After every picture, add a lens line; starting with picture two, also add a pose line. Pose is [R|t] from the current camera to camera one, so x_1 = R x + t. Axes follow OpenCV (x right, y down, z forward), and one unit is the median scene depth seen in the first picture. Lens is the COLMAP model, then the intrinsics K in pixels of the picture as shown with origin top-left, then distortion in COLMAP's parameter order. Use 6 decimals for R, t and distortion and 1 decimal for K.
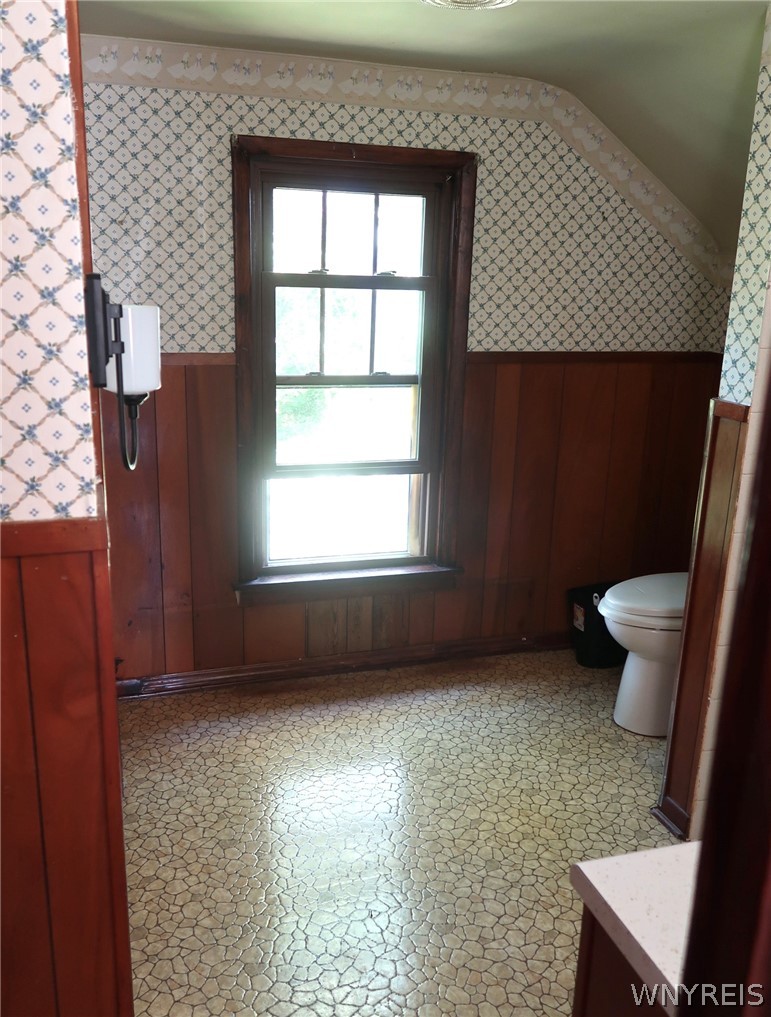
lens RADIAL K [[885.7, 0, 387.9], [0, 885.7, 506.8], [0, 0, 1]] dist [-0.001071, -0.003060]
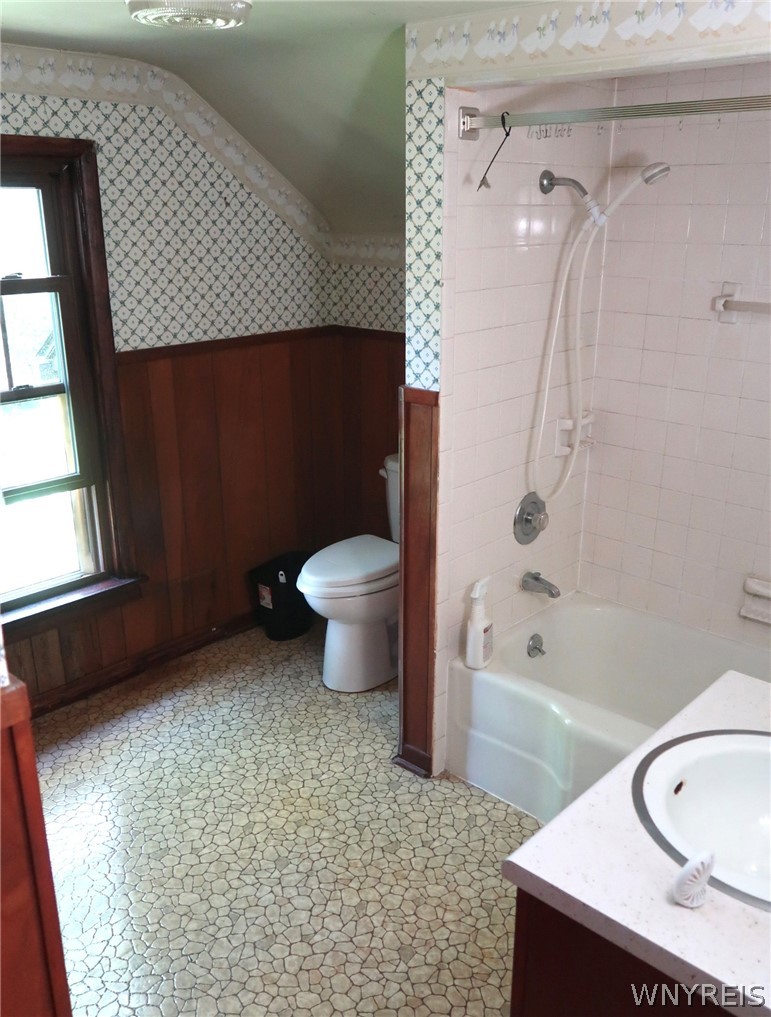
lens RADIAL K [[885.7, 0, 386.9], [0, 885.7, 510.0], [0, 0, 1]] dist [-0.001071, -0.003060]
pose [[0.869690, -0.189436, 0.455800, -0.123910], [0.161060, 0.981790, 0.100734, -0.060725], [-0.466583, -0.014196, 0.884364, 0.029196]]
